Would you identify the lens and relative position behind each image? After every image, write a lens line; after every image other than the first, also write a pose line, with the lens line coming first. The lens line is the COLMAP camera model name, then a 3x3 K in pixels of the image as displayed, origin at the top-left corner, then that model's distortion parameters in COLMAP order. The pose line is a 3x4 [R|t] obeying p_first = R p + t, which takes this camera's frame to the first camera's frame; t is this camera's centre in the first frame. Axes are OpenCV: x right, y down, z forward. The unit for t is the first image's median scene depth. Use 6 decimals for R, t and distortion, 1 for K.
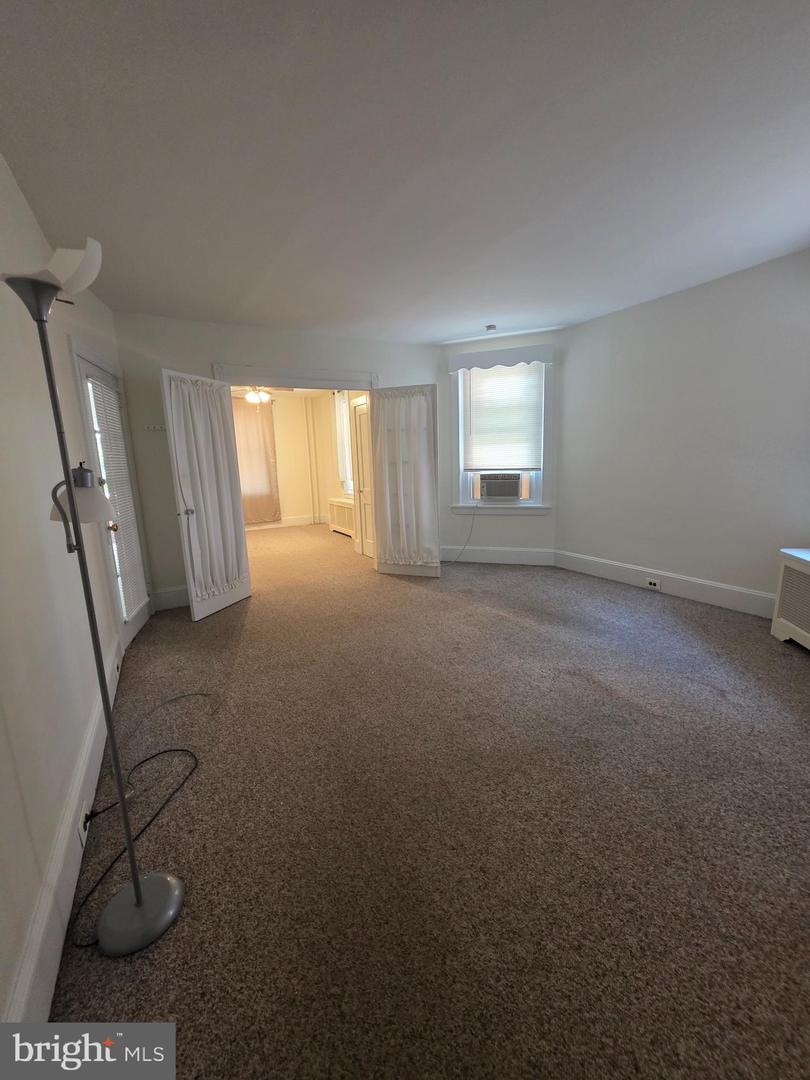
lens RADIAL K [[431.3, 0, 406.8], [0, 431.3, 539.3], [0, 0, 1]] dist [0.001675, 0.000520]
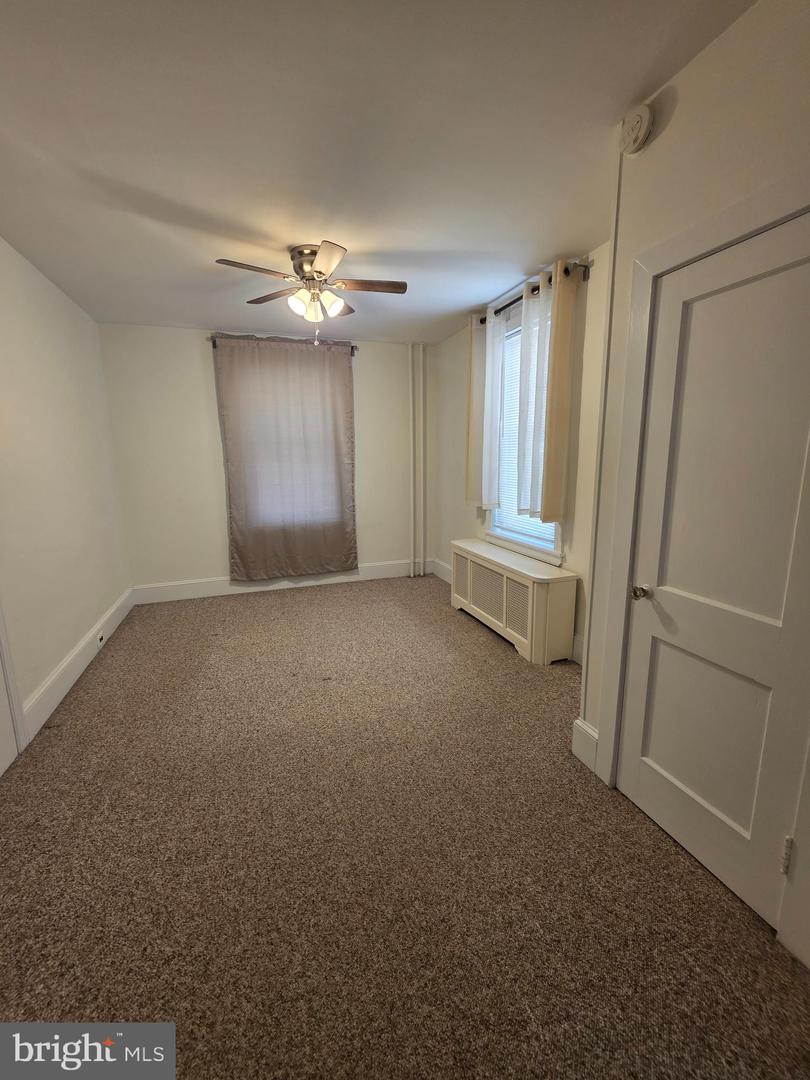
lens RADIAL K [[431.3, 0, 399.5], [0, 431.3, 536.1], [0, 0, 1]] dist [0.001675, 0.000520]
pose [[0.982378, 0.054756, -0.178702, -0.272854], [-0.053783, 0.998500, 0.010291, -0.181422], [0.178997, -0.000498, 0.983849, 0.896817]]
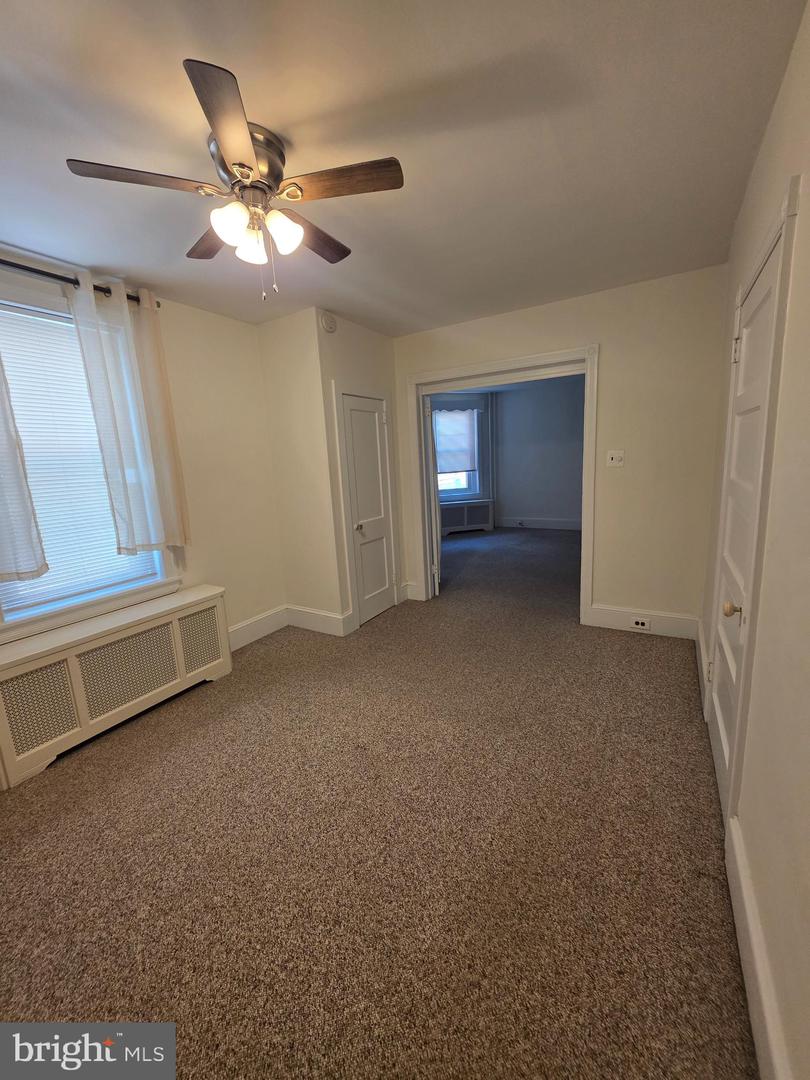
lens RADIAL K [[431.3, 0, 407.6], [0, 431.3, 536.5], [0, 0, 1]] dist [0.001675, 0.000520]
pose [[-0.494154, -0.092880, 0.864399, -0.892681], [0.230359, 0.944749, 0.233204, -0.293993], [-0.838300, 0.314361, -0.445456, 1.571159]]
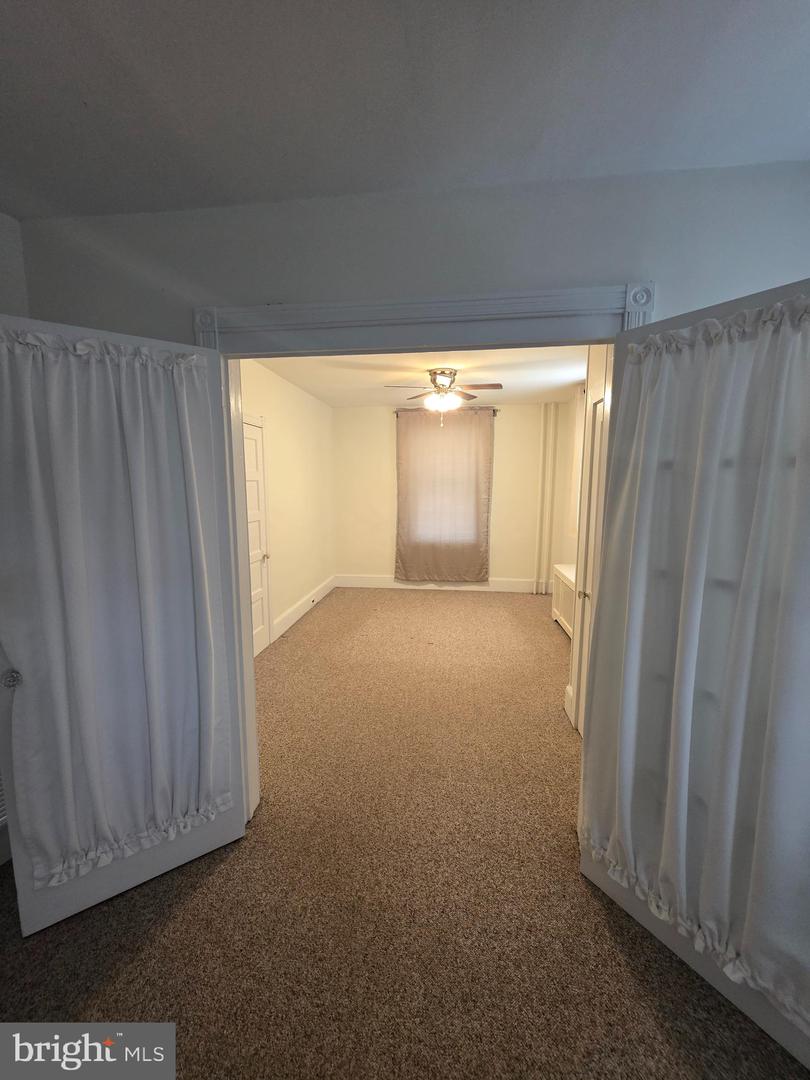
lens RADIAL K [[431.3, 0, 408.2], [0, 431.3, 537.2], [0, 0, 1]] dist [0.001675, 0.000520]
pose [[0.809334, 0.112005, -0.576570, -0.008908], [-0.137885, 0.990448, -0.001145, -0.184297], [0.570934, 0.080427, 0.817047, 0.685486]]
